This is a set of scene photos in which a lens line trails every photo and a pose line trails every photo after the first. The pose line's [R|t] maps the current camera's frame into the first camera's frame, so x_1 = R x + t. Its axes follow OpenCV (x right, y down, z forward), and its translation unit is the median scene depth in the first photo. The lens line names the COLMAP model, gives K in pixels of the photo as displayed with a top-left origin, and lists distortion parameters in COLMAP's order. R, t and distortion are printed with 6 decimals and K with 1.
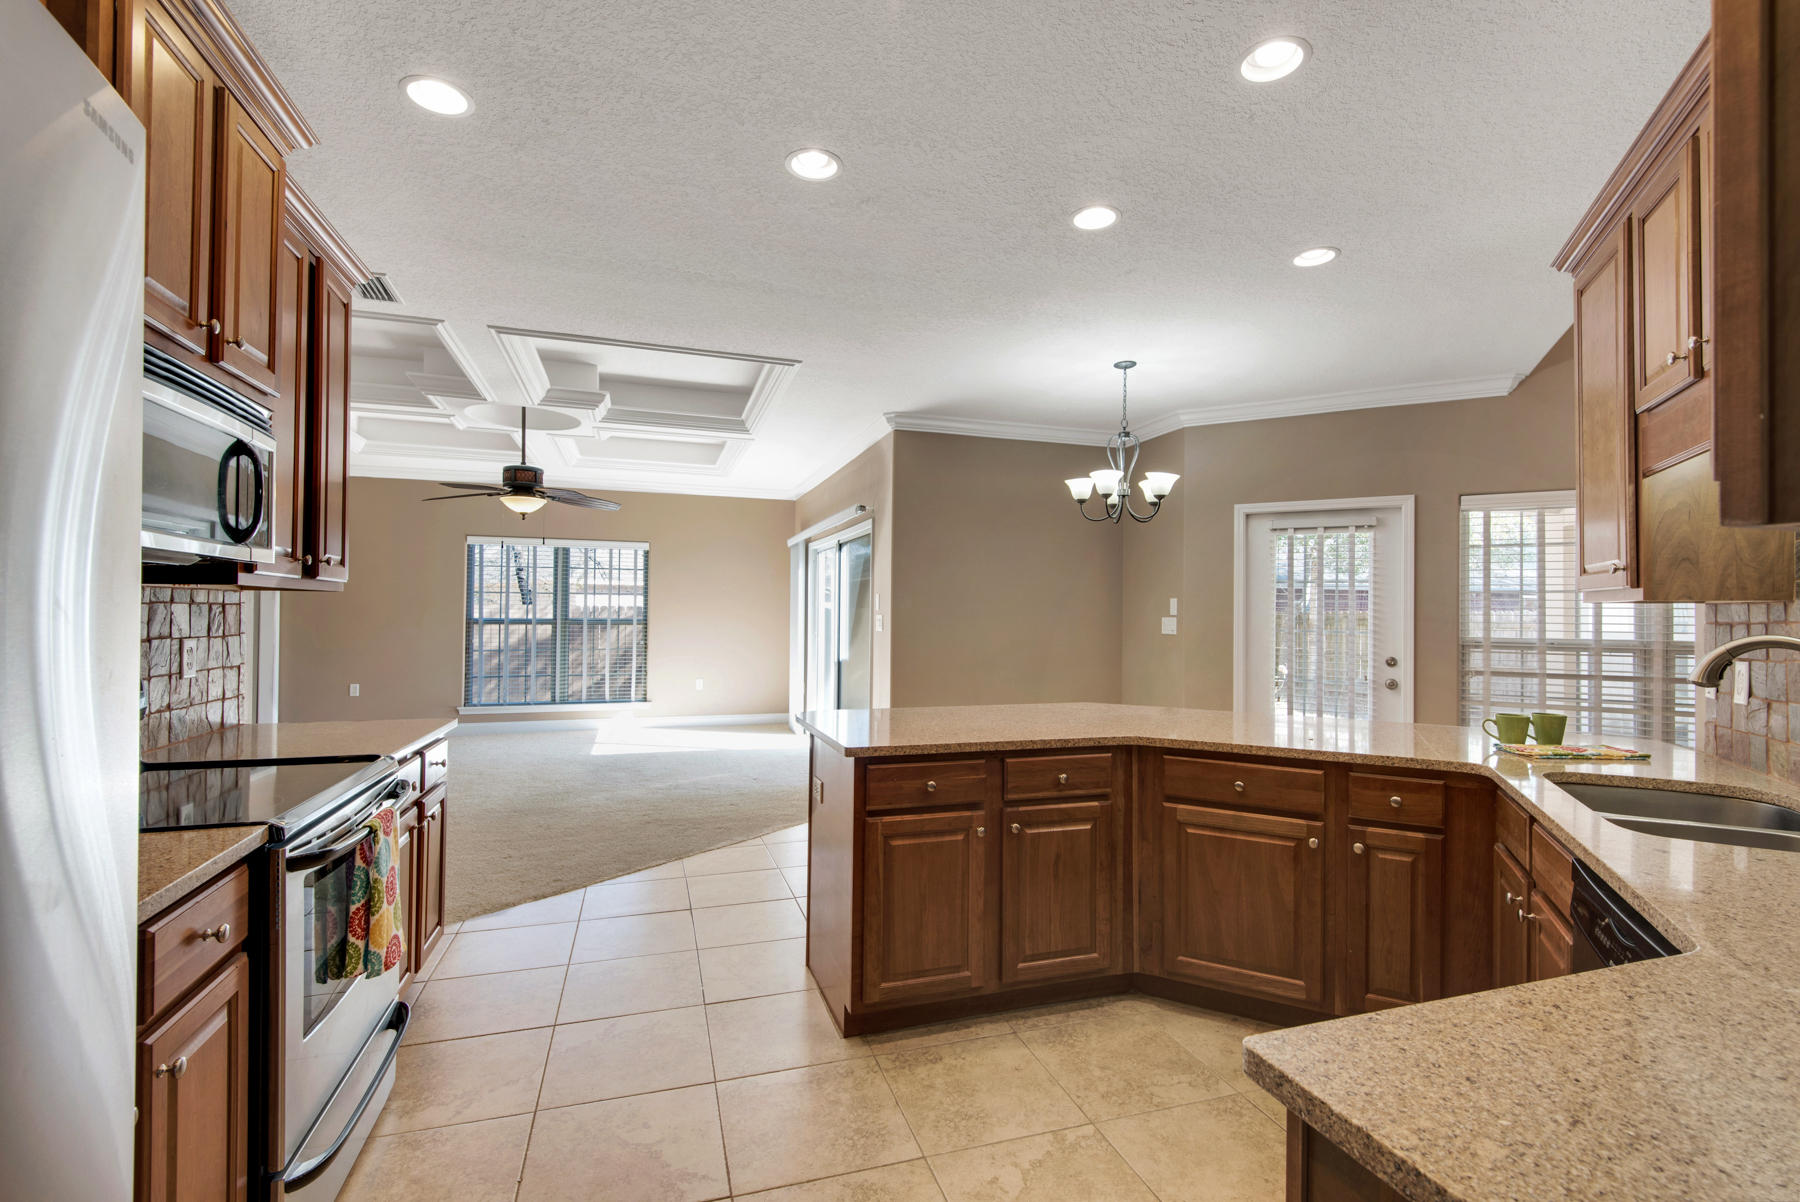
lens RADIAL K [[827.1, 0, 904.7], [0, 827.1, 603.8], [0, 0, 1]] dist [0.028426, -0.007454]
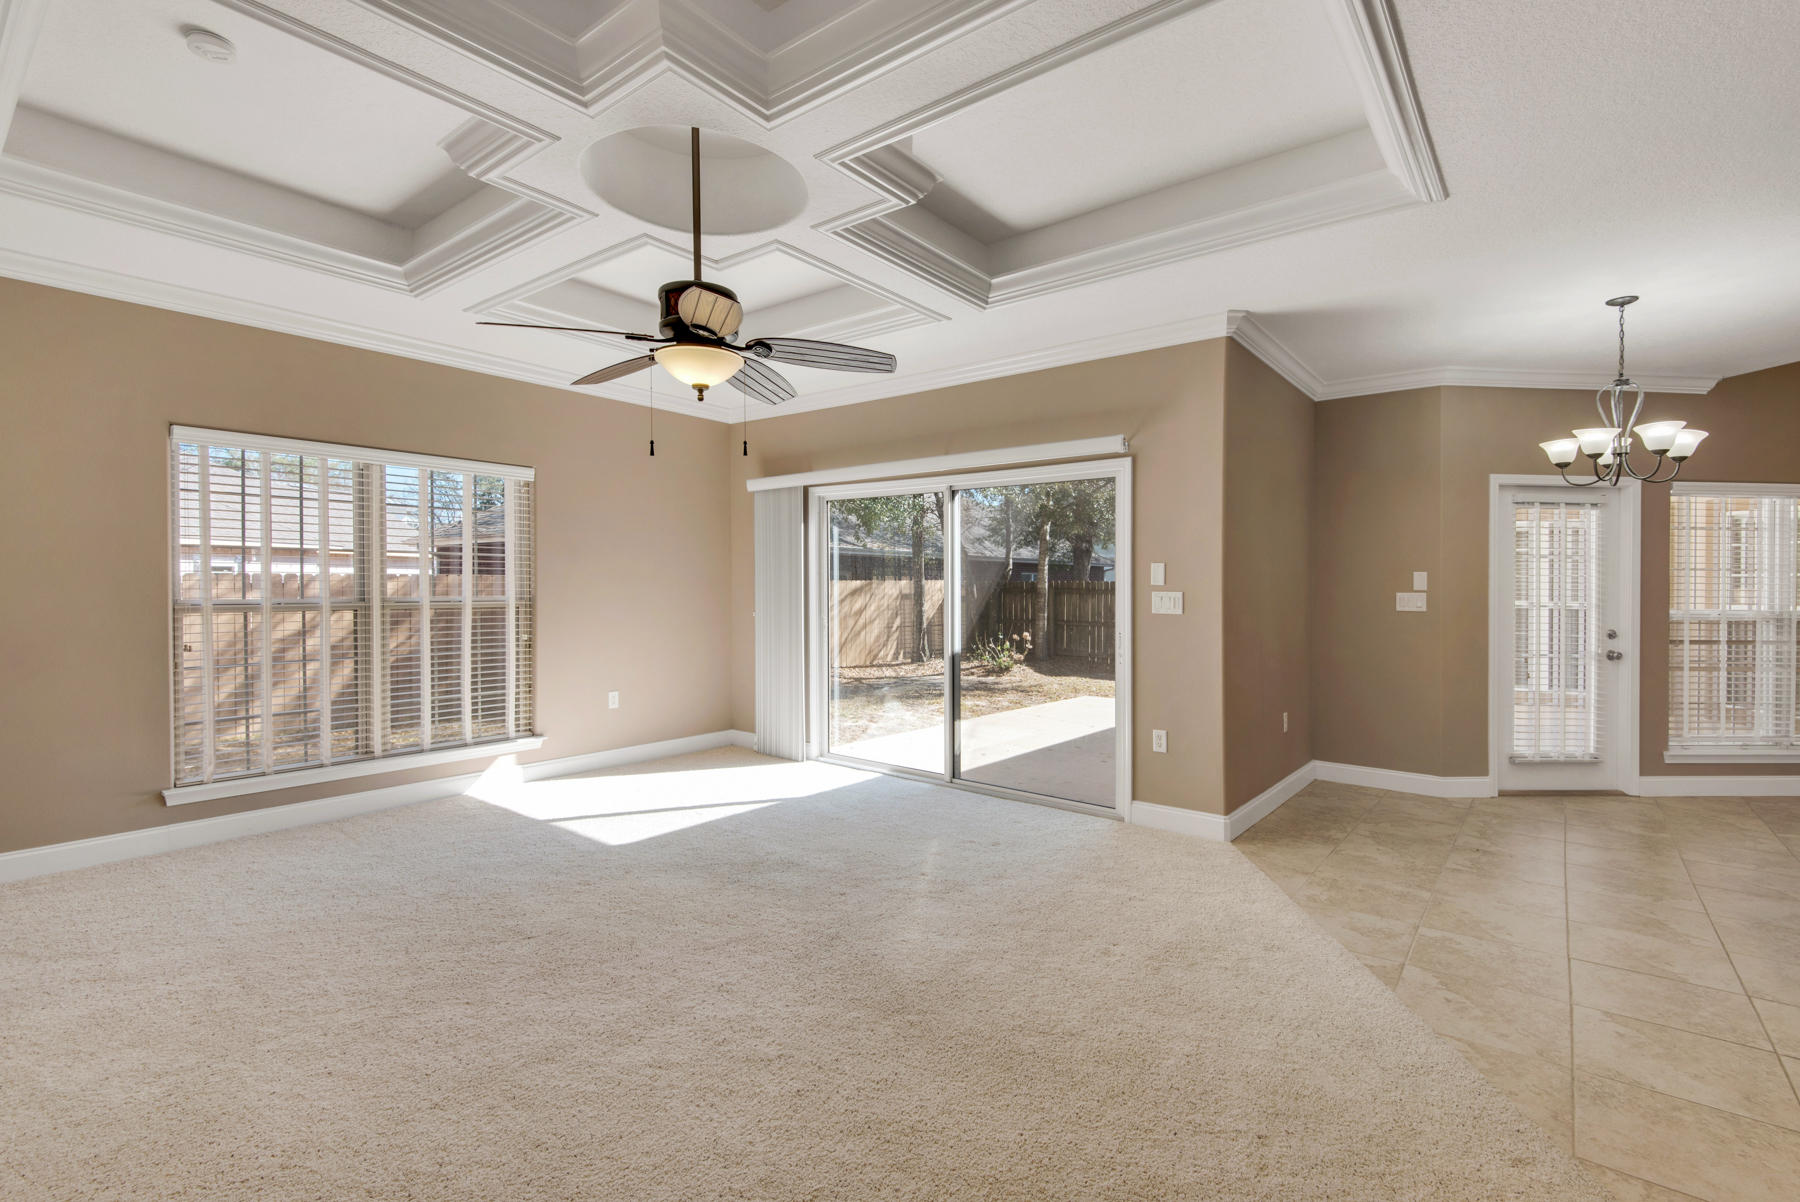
lens RADIAL K [[827.1, 0, 937.1], [0, 827.1, 597.7], [0, 0, 1]] dist [0.028426, -0.007454]
pose [[0.817152, -0.012107, 0.576296, -0.662885], [-0.009050, 0.999387, 0.033827, -0.004837], [-0.576352, -0.032857, 0.816541, 0.562005]]
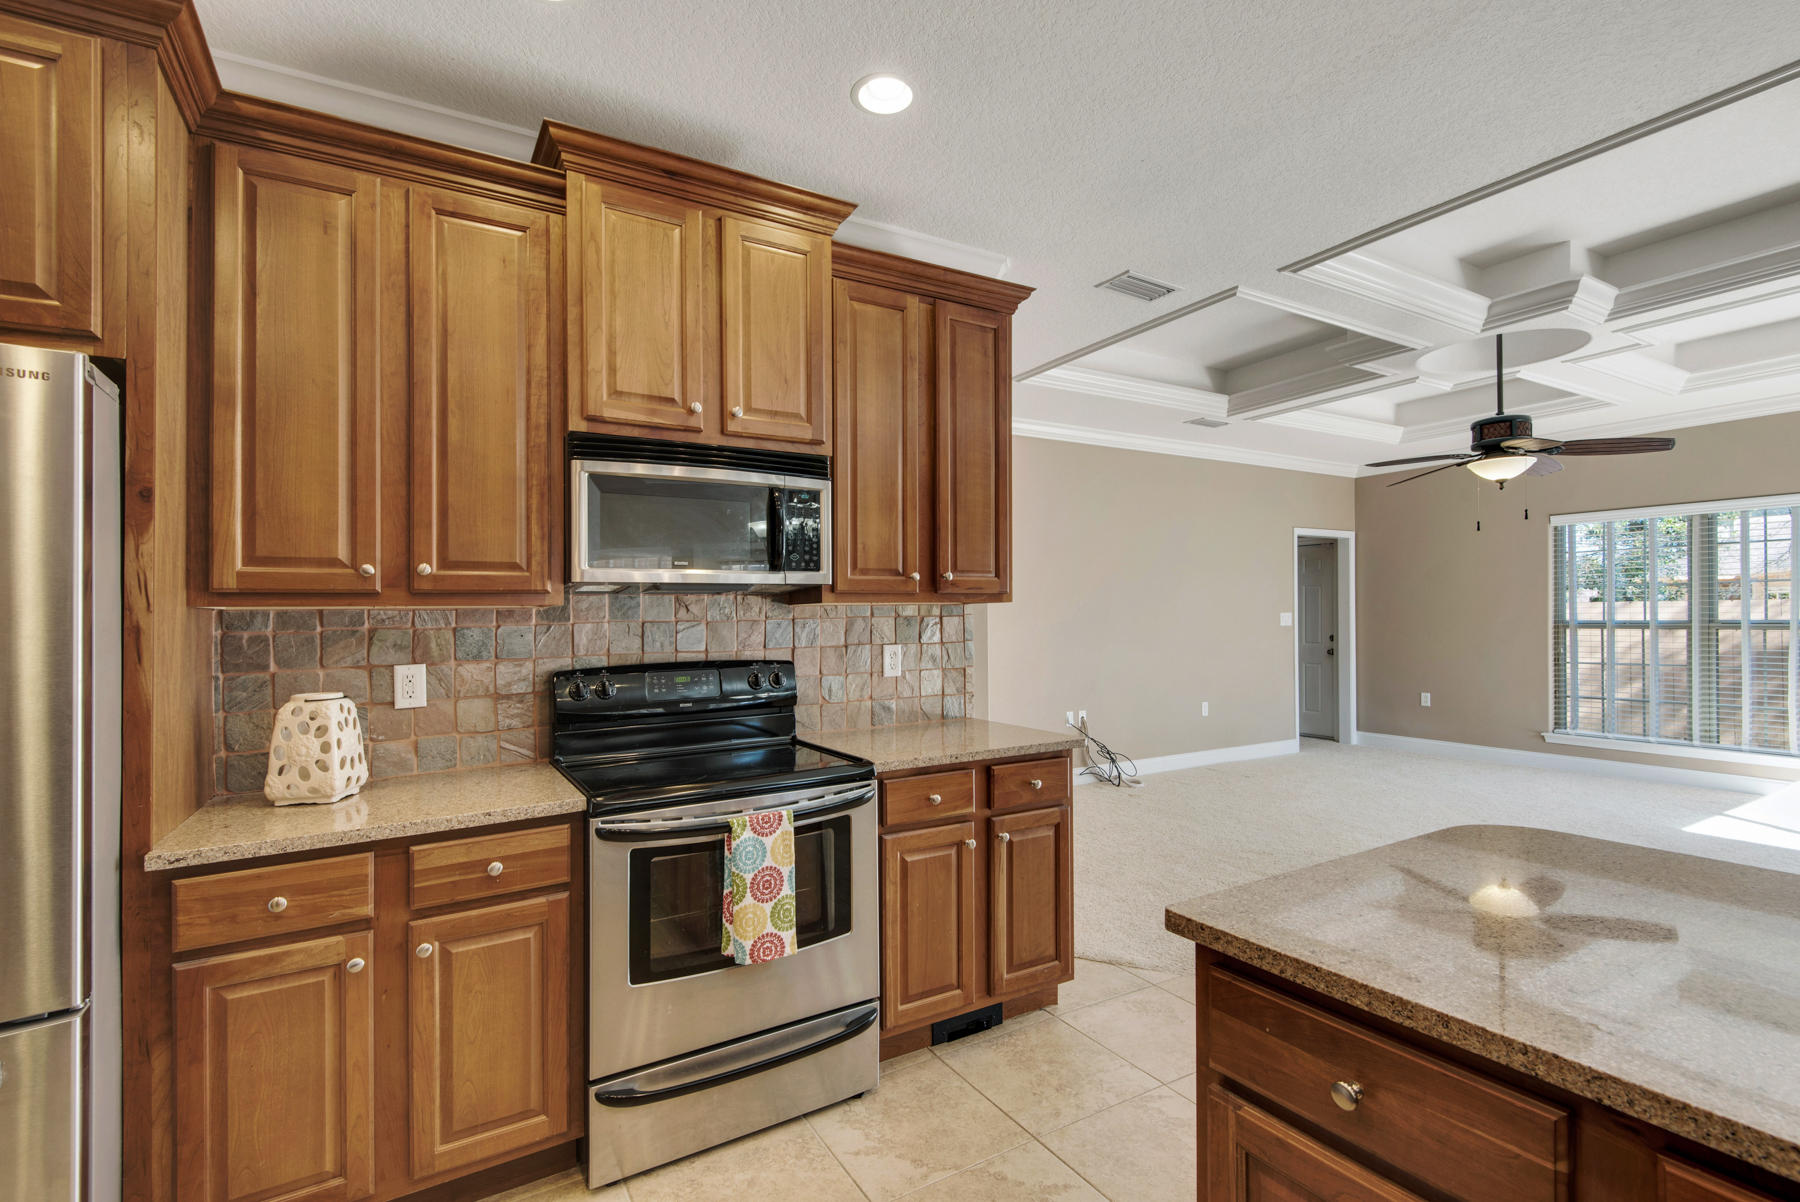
lens RADIAL K [[827.1, 0, 888.4], [0, 827.1, 611.8], [0, 0, 1]] dist [0.028426, -0.007454]
pose [[0.220596, -0.016928, -0.975218, 0.156210], [0.025793, 0.999601, -0.011517, 0.002470], [0.975024, -0.022613, 0.220944, 0.320321]]
